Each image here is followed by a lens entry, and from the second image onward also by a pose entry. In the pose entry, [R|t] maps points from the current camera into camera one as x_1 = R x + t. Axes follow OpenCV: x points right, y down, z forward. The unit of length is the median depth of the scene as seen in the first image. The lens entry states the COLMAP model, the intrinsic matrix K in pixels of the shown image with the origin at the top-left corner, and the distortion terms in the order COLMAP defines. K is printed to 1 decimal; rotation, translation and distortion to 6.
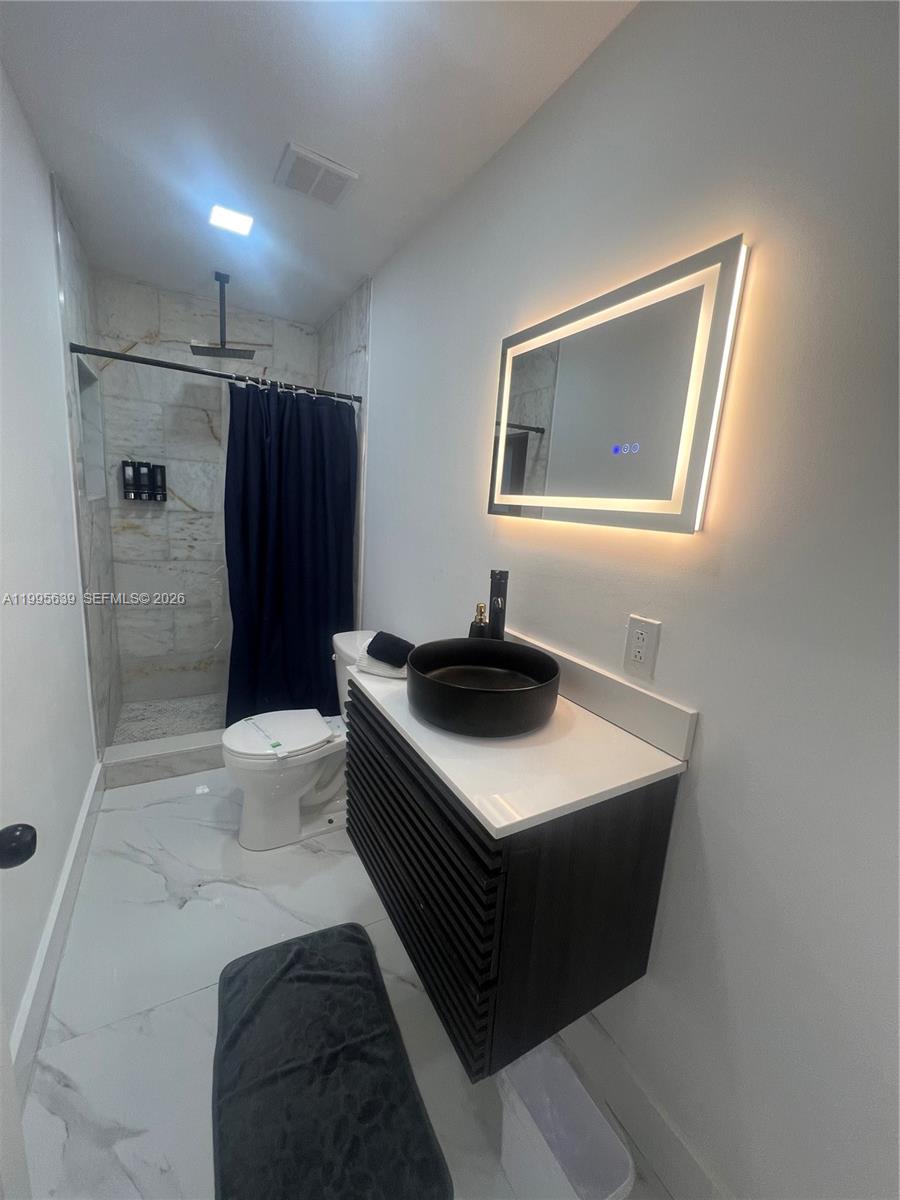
lens RADIAL K [[479.8, 0, 450.0], [0, 479.8, 600.0], [0, 0, 1]] dist [-0.003560, 0.000165]
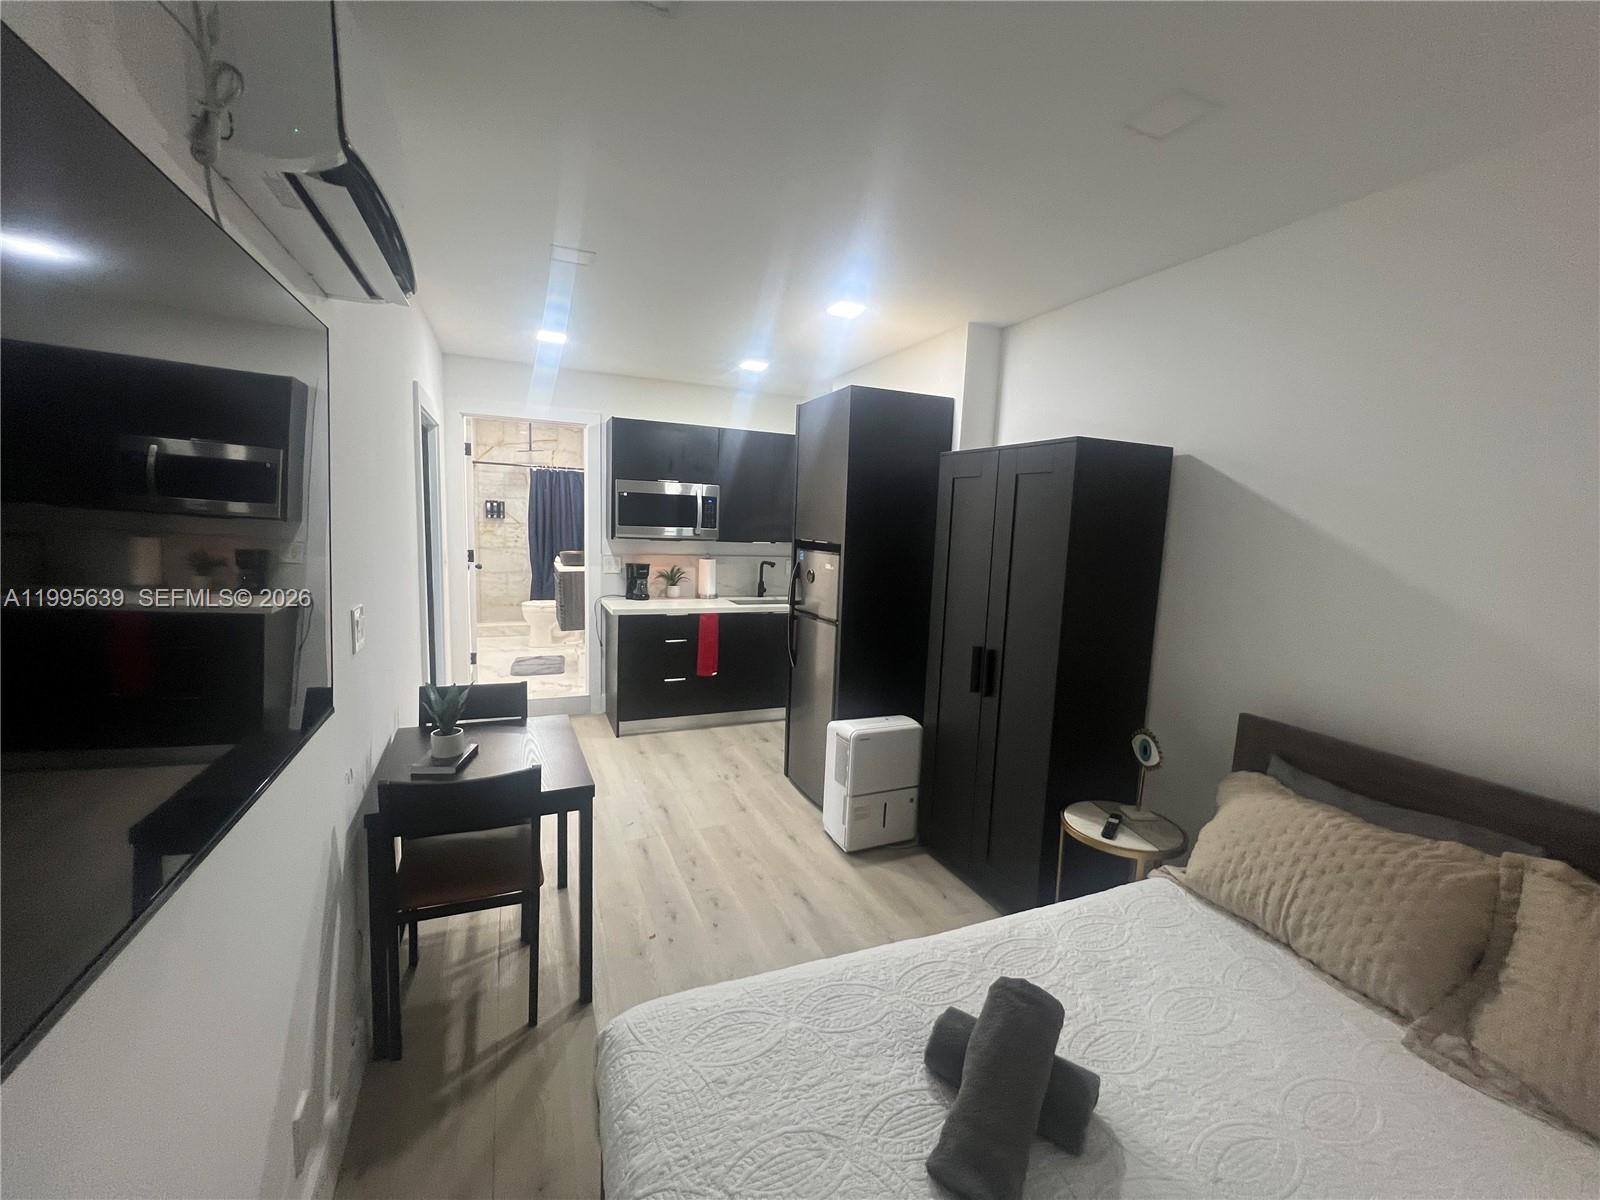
lens RADIAL K [[644.1, 0, 800.0], [0, 644.1, 600.0], [0, 0, 1]] dist [-0.003011, 0.000343]
pose [[0.994264, -0.021661, -0.104737, 1.050069], [0.013183, 0.996629, -0.080972, 0.423264], [0.106138, 0.079126, 0.991198, -1.743850]]
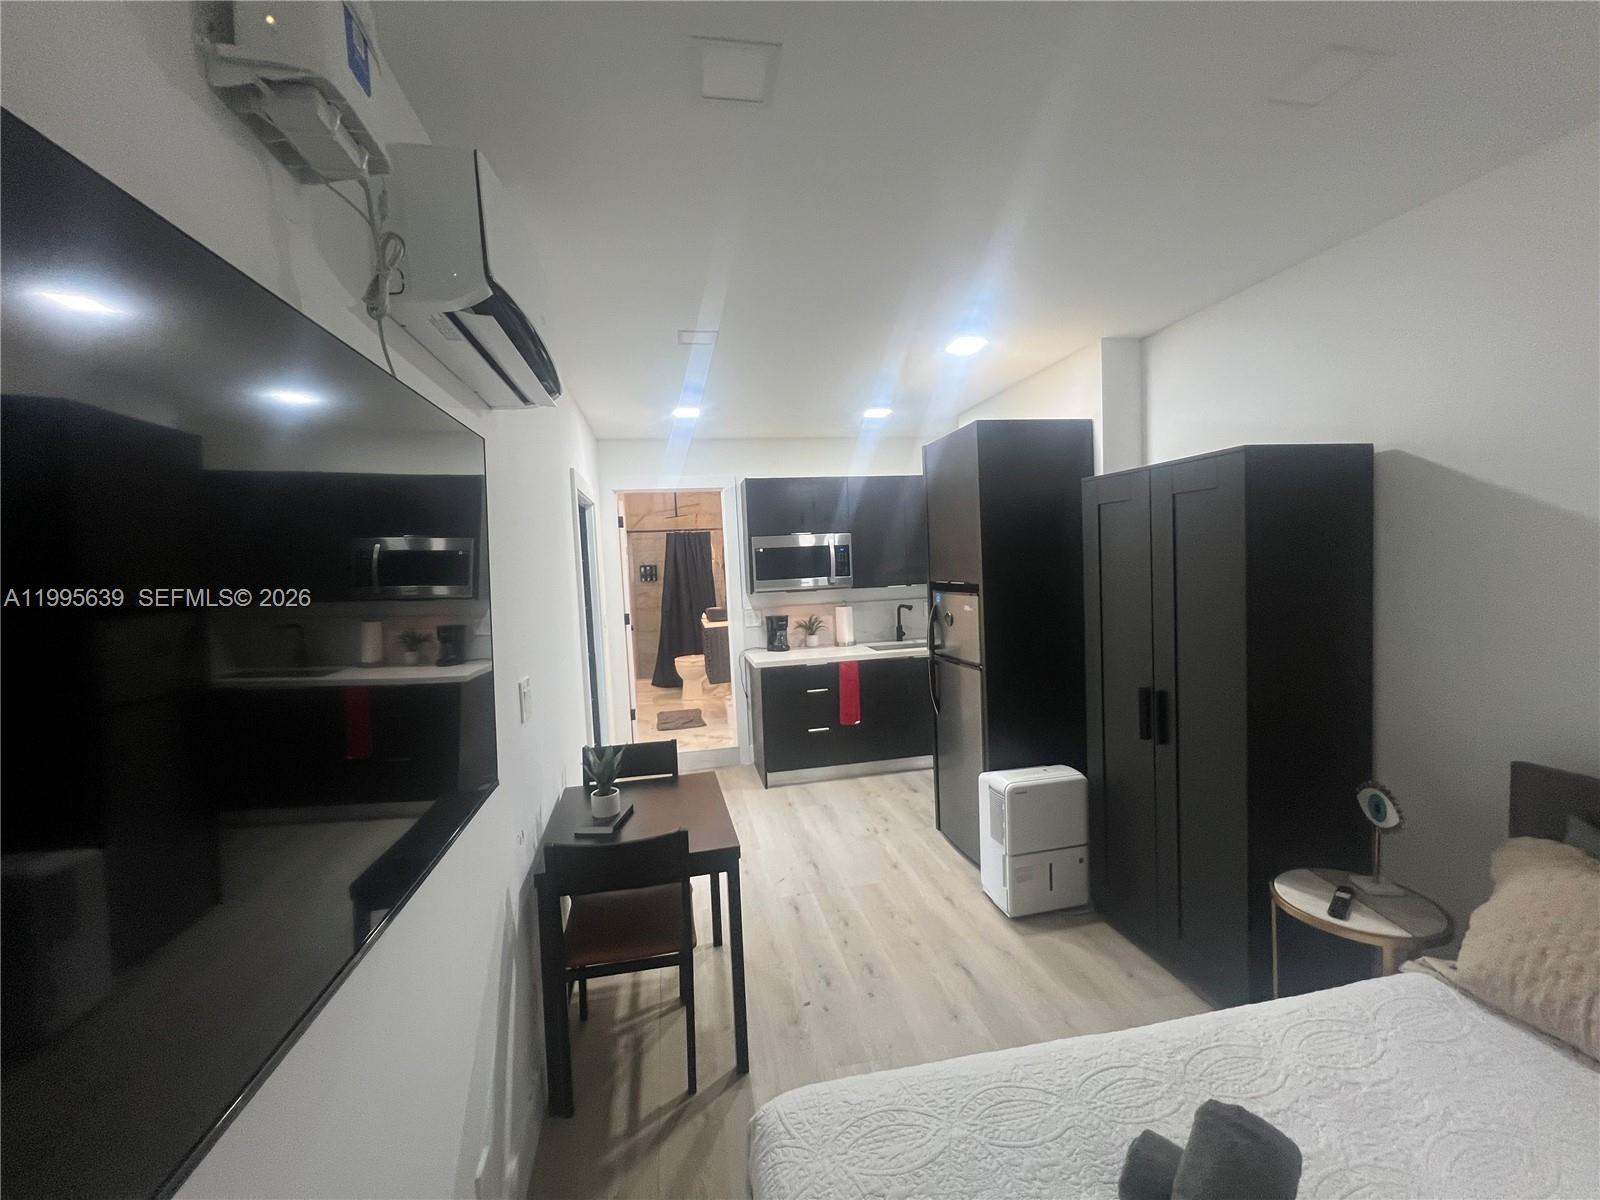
lens RADIAL K [[642.5, 0, 800.0], [0, 642.5, 600.0], [0, 0, 1]] dist [0.002275, -0.000180]
pose [[0.944618, -0.097005, -0.313508, 1.058406], [0.050790, 0.987018, -0.152366, 0.408410], [0.324218, 0.128004, 0.937282, -1.726104]]
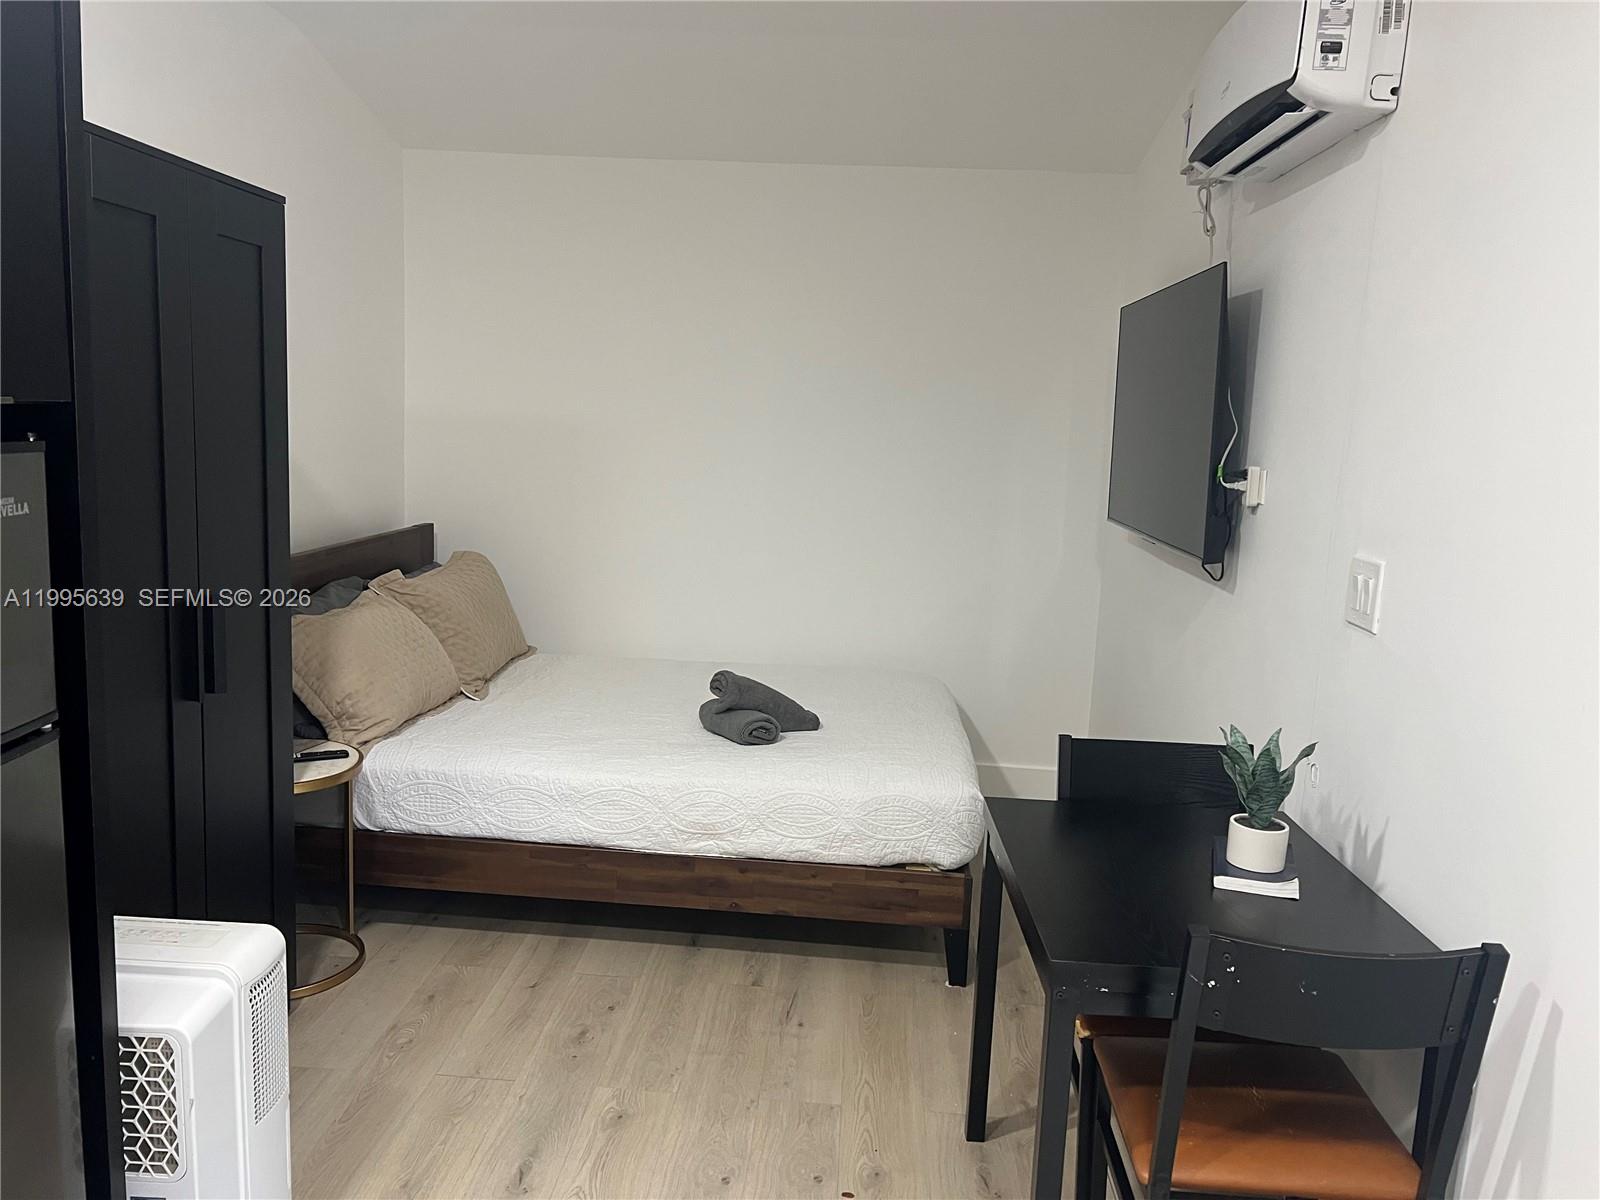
lens RADIAL K [[1207.5, 0, 800.0], [0, 1207.5, 600.0], [0, 0, 1]] dist [0.076314, -0.073247]
pose [[-0.828922, -0.197651, 0.523281, 0.360359], [0.003131, 0.933837, 0.357684, 0.086522], [-0.559356, 0.298131, -0.773459, -0.186778]]
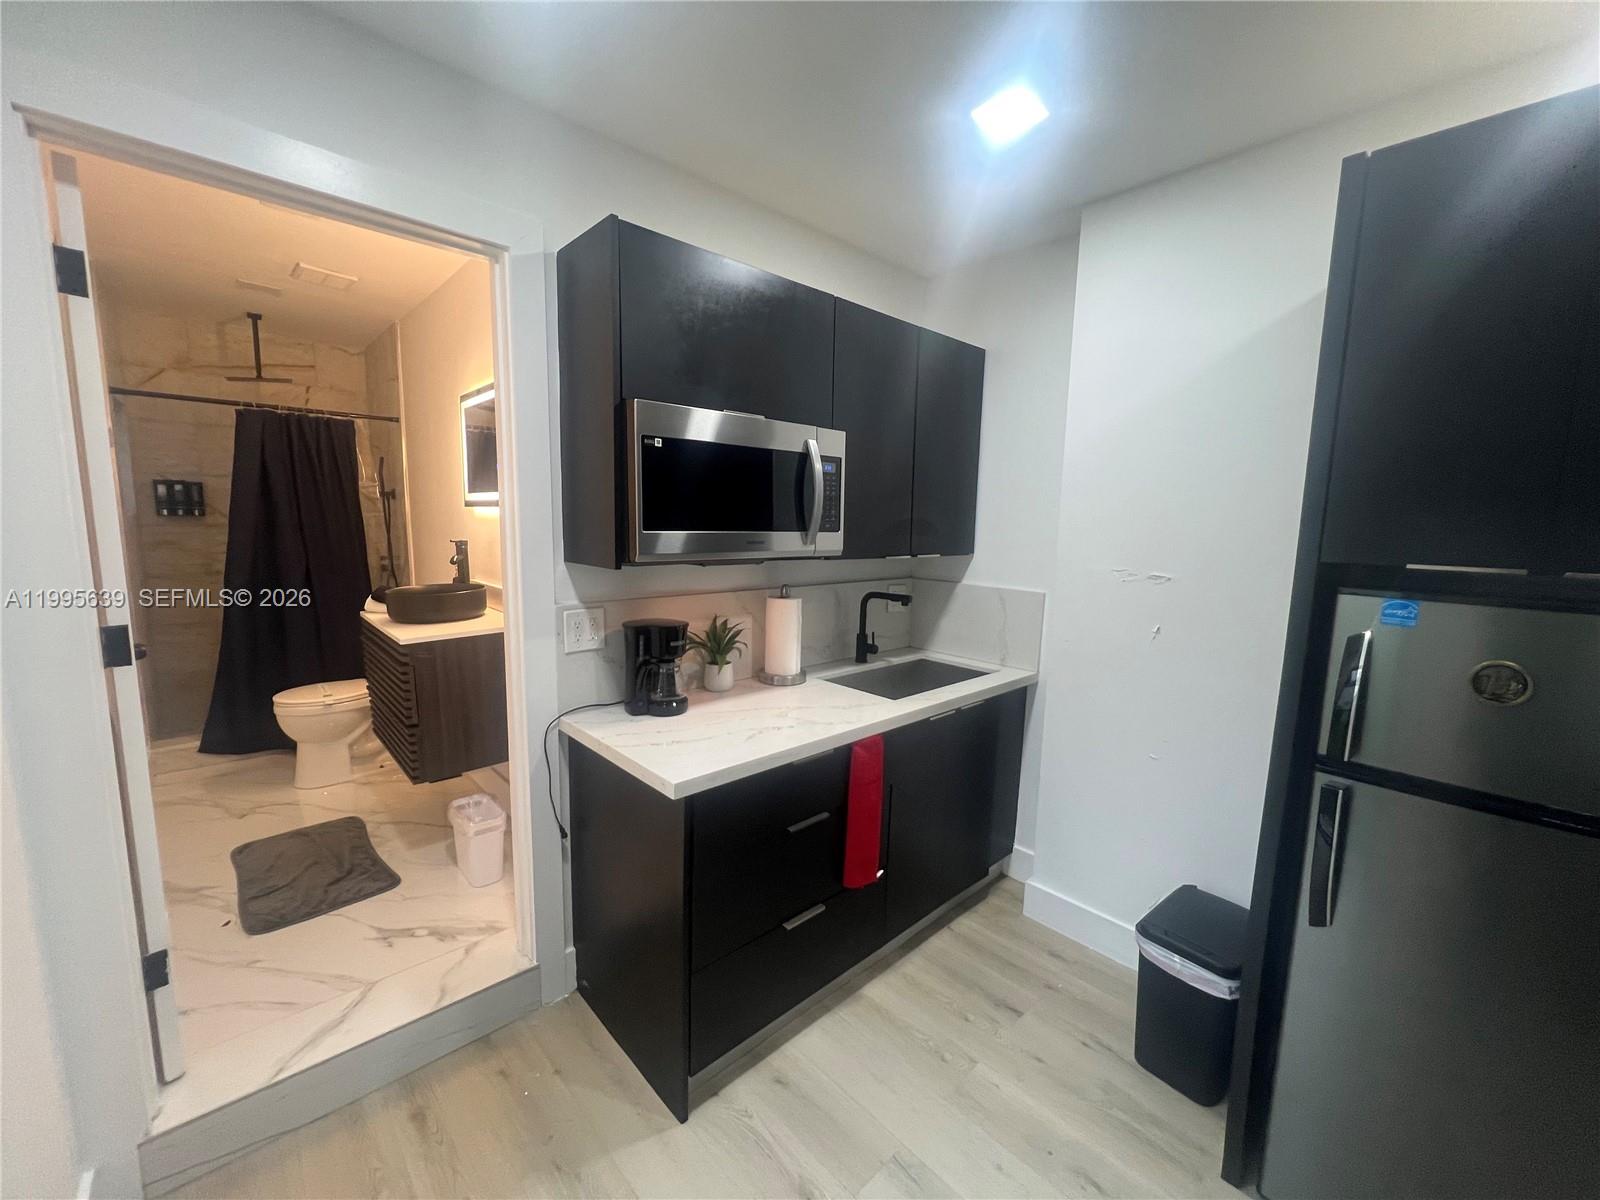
lens RADIAL K [[644.1, 0, 800.0], [0, 644.1, 600.0], [0, 0, 1]] dist [-0.003011, 0.000343]
pose [[0.971070, -0.081467, 0.224467, 0.360371], [0.094281, 0.994438, -0.046955, 0.174967], [-0.219393, 0.066759, 0.973350, -0.677603]]
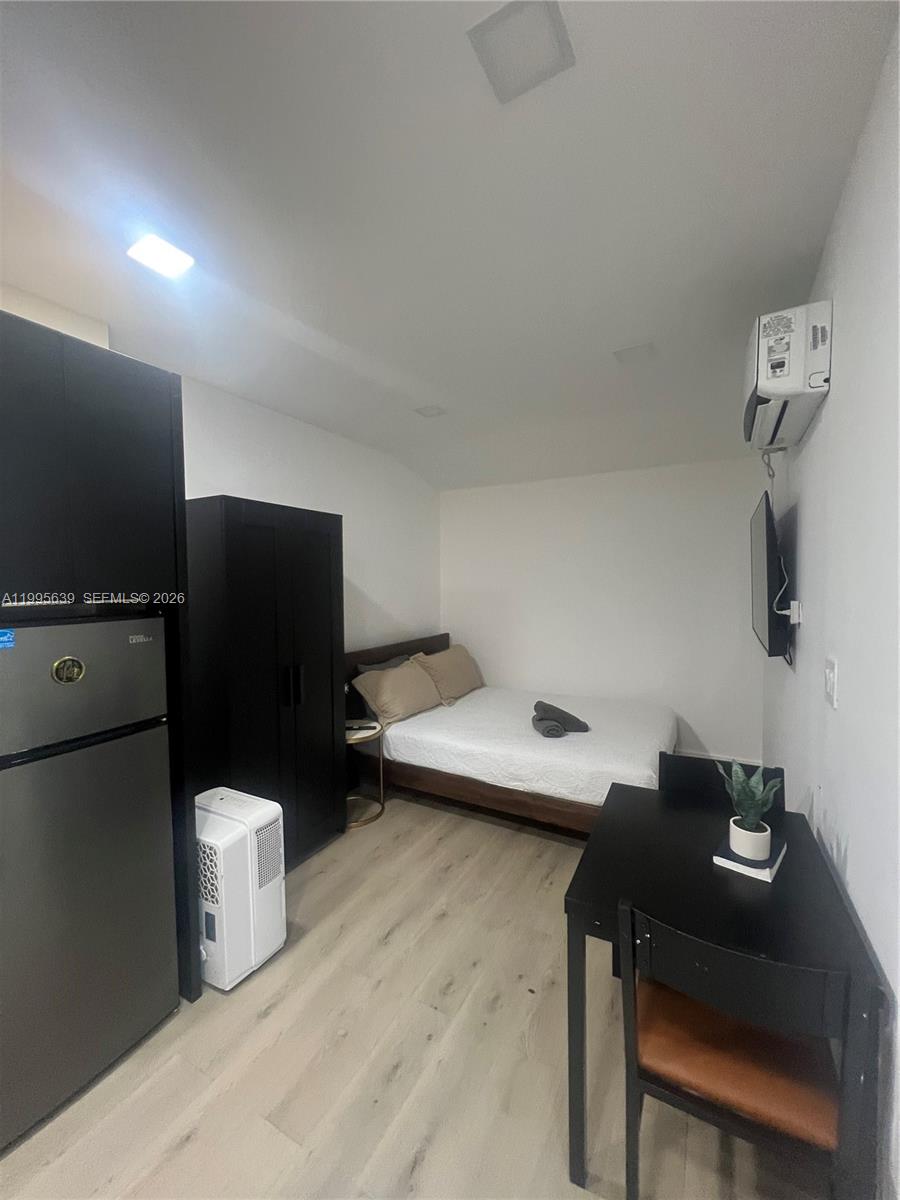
lens RADIAL K [[481.9, 0, 450.0], [0, 481.9, 600.0], [0, 0, 1]] dist [0.002275, -0.000180]
pose [[-0.518329, -0.106218, 0.848559, 0.256043], [0.143176, 0.967473, 0.208560, 0.131562], [-0.843111, 0.229596, -0.486261, -0.481931]]
